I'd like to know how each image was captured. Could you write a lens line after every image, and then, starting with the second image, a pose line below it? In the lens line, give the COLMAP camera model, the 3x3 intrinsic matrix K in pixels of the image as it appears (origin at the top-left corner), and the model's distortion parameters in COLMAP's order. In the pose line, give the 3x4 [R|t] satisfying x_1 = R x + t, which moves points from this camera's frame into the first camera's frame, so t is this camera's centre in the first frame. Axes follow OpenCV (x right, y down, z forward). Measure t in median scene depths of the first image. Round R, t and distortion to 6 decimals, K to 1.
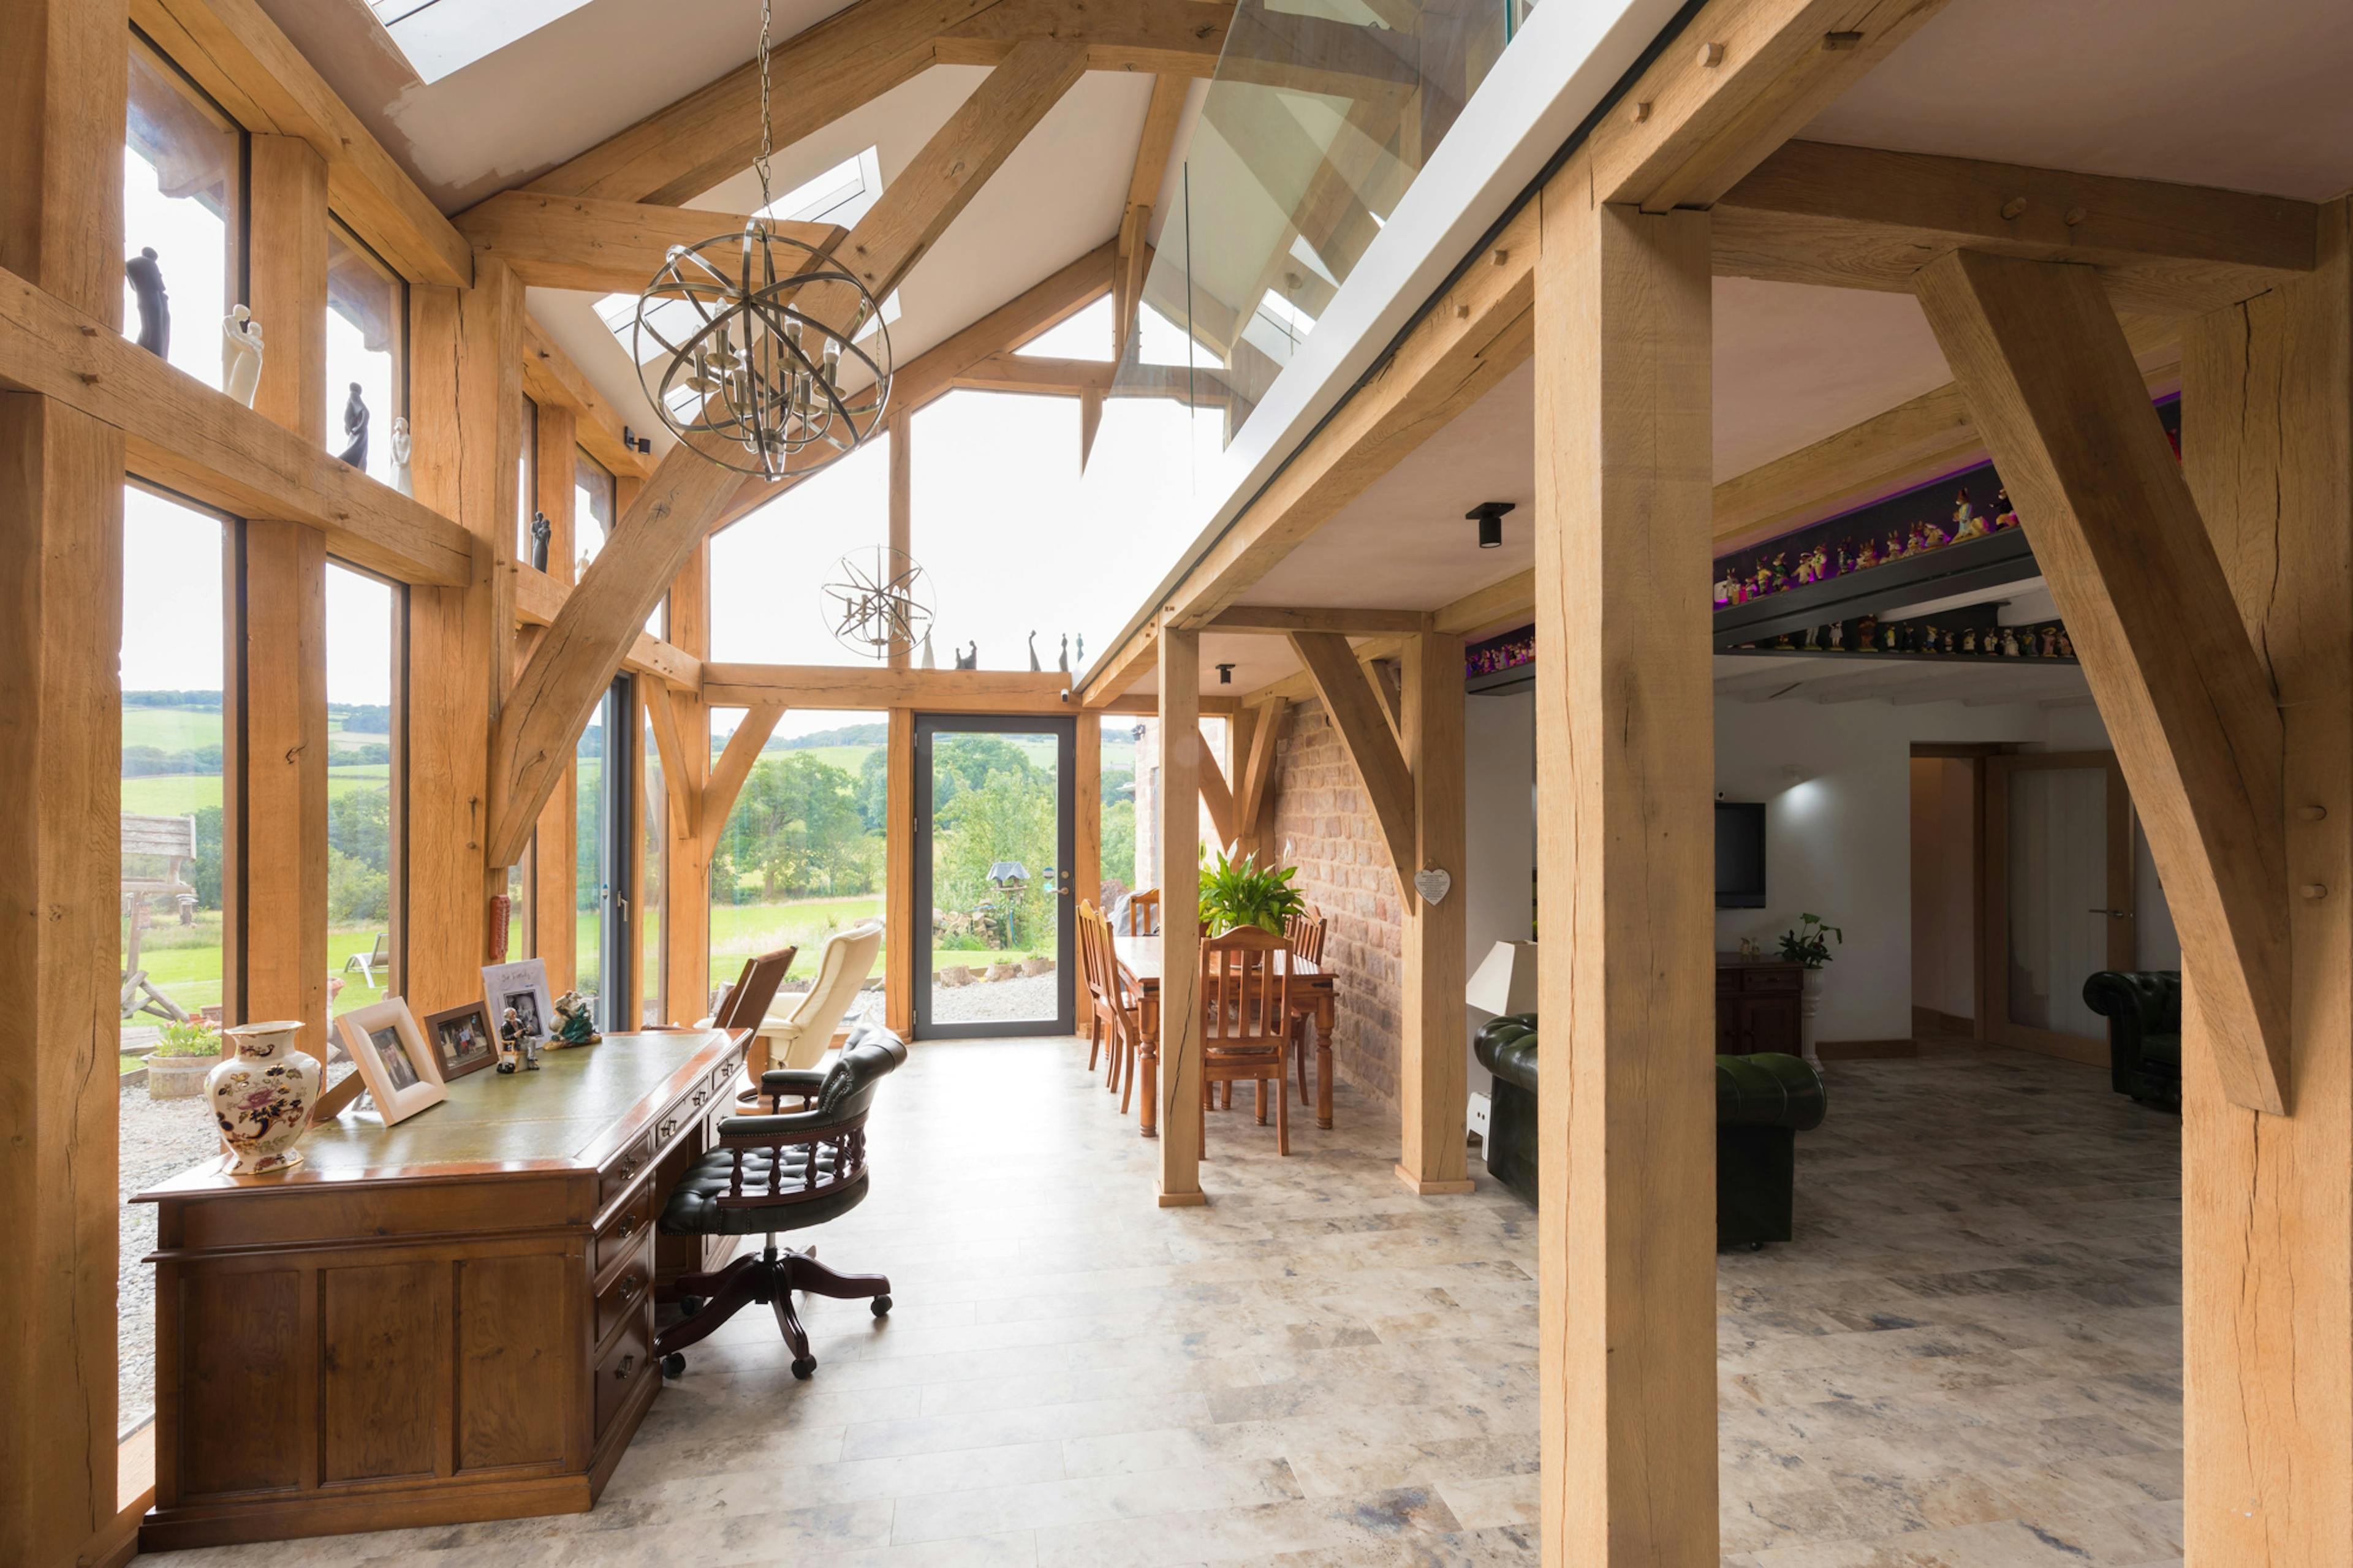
lens RADIAL K [[1055.0, 0, 1080.0], [0, 1055.0, 823.2], [0, 0, 1]] dist [0.007434, -0.000699]
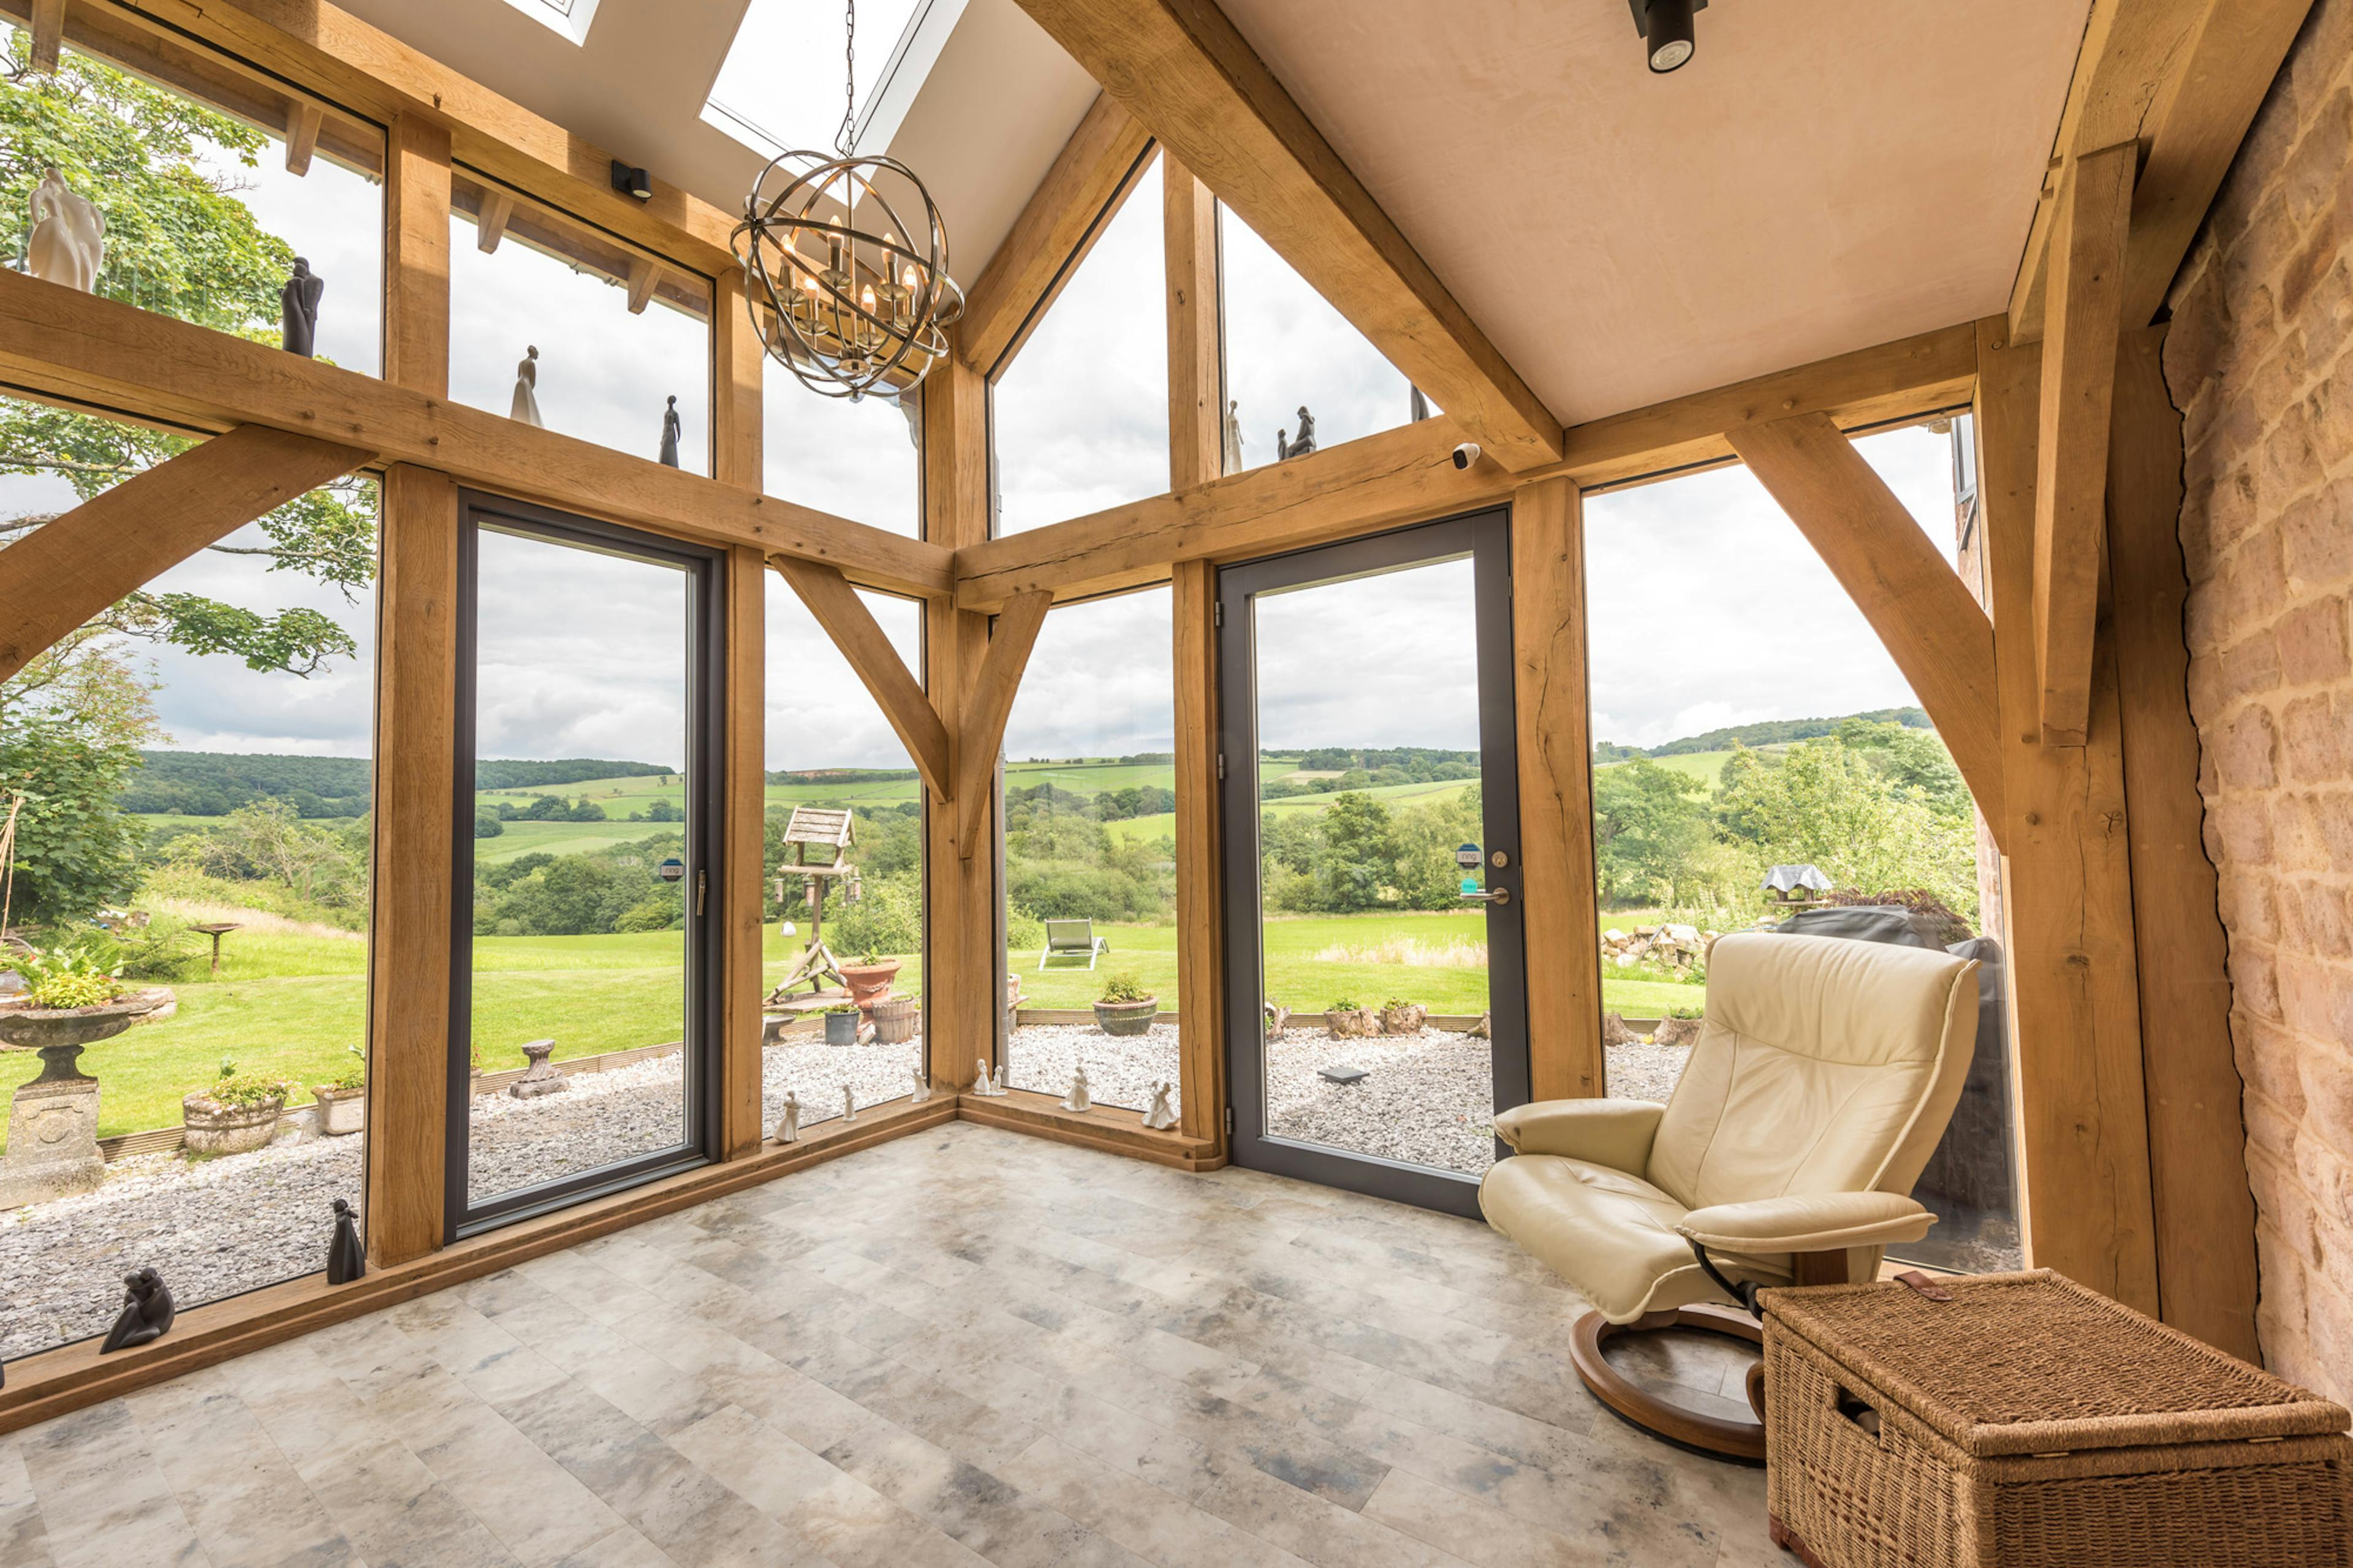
lens RADIAL K [[982.6, 0, 1134.3], [0, 982.6, 783.6], [0, 0, 1]] dist [0.011379, -0.002746]
pose [[0.739910, -0.045024, -0.671197, 0.266661], [0.010928, 0.998430, -0.054929, 0.066532], [0.672617, 0.033308, 0.739241, 1.027204]]
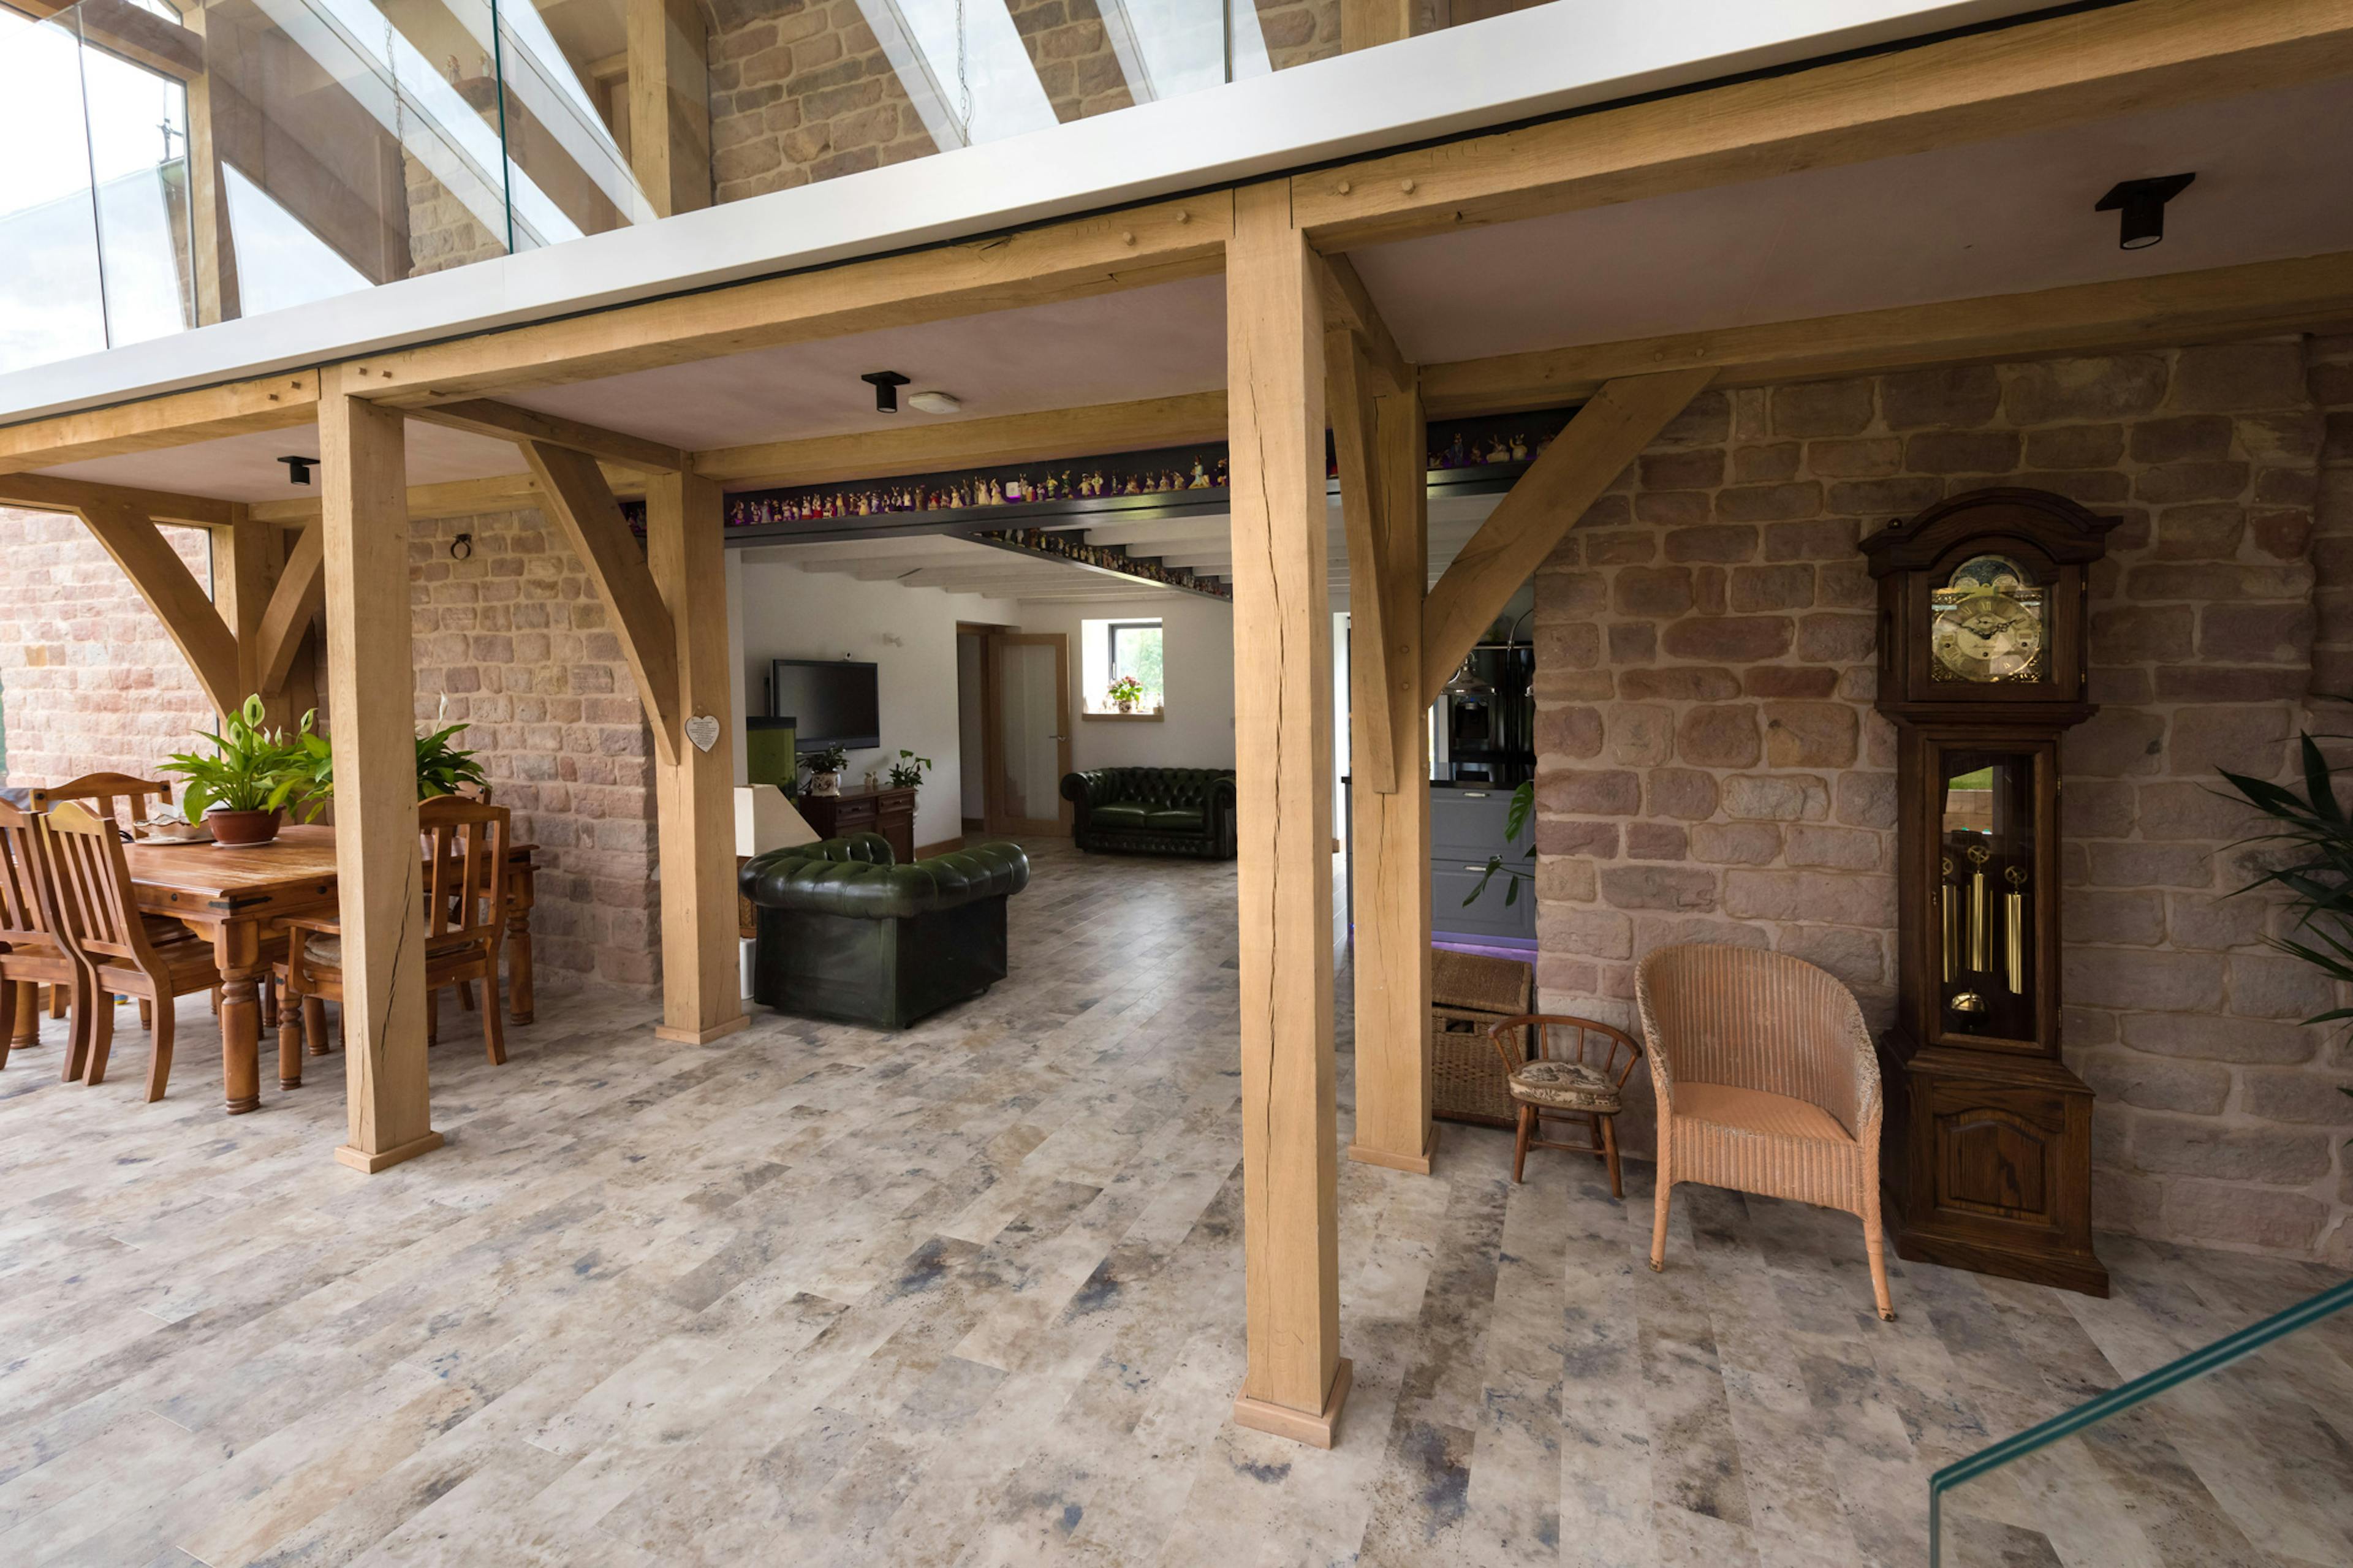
lens RADIAL K [[982.6, 0, 1246.1], [0, 982.6, 729.7], [0, 0, 1]] dist [0.011379, -0.002746]
pose [[0.453755, -0.036631, 0.890373, -0.250096], [0.005882, 0.999256, 0.038113, 0.023787], [-0.891107, -0.012056, 0.453633, 0.126753]]
